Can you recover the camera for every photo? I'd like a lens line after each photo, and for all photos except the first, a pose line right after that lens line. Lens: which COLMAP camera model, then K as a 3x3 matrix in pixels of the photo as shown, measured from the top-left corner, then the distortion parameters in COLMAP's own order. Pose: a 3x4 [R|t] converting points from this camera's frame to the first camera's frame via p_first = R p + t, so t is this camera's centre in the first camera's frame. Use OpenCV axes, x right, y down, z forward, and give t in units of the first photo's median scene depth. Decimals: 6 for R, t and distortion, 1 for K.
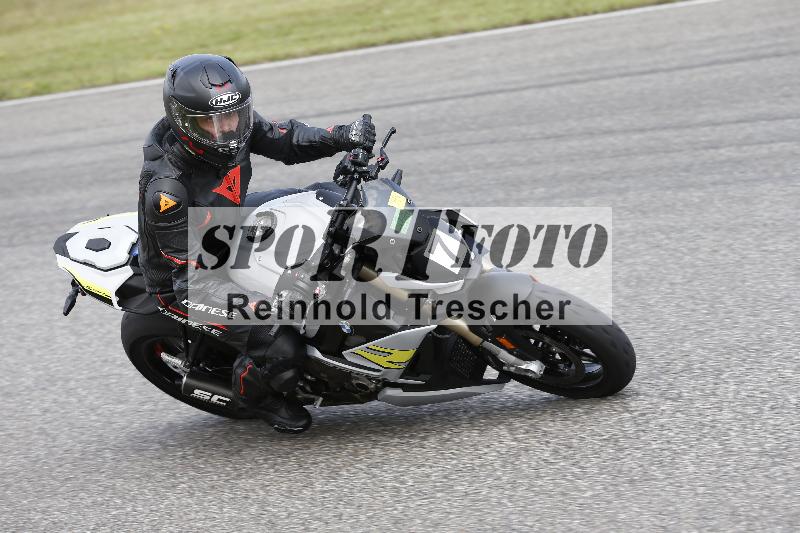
lens RADIAL K [[4609.2, 0, 398.4], [0, 4609.2, 263.4], [0, 0, 1]] dist [3.352107, 0.000000]
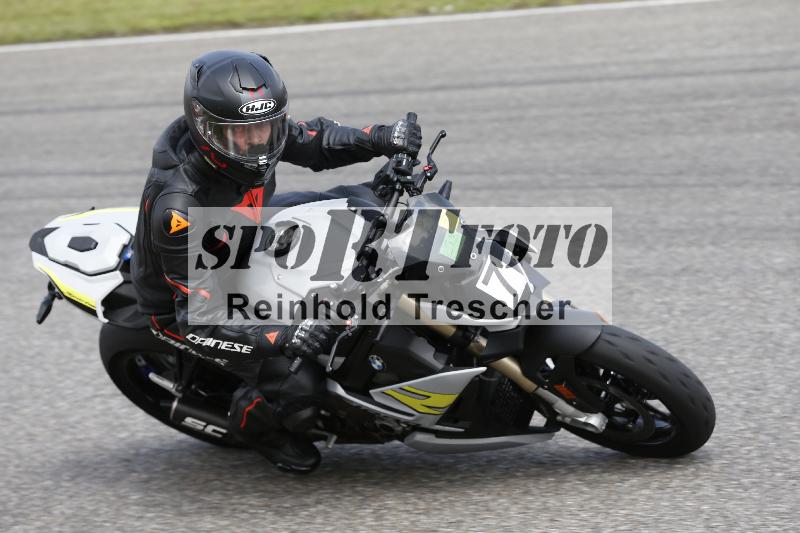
lens RADIAL K [[4609.2, 0, 399.6], [0, 4609.2, 265.3], [0, 0, 1]] dist [3.352107, 0.000000]
pose [[0.998105, 0.048489, 0.037873, -0.039374], [-0.049672, 0.998286, 0.030954, -0.030007], [-0.036307, -0.032777, 0.998803, 0.146038]]
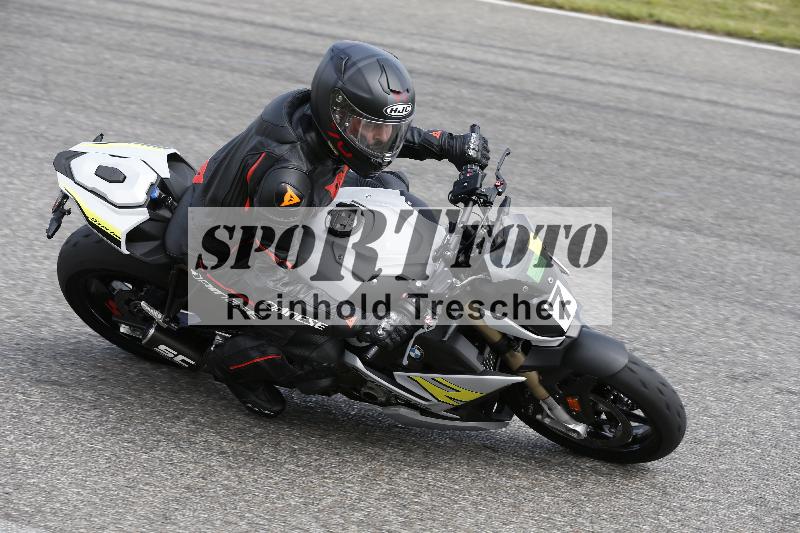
lens RADIAL K [[2679.8, 0, 400.7], [0, 2679.8, 264.3], [0, 0, 1]] dist [0.681614, 0.000000]
pose [[0.883575, 0.197978, 0.424382, -0.237886], [-0.248643, 0.966282, 0.066903, -0.036902], [-0.396827, -0.164633, 0.903008, 0.511511]]
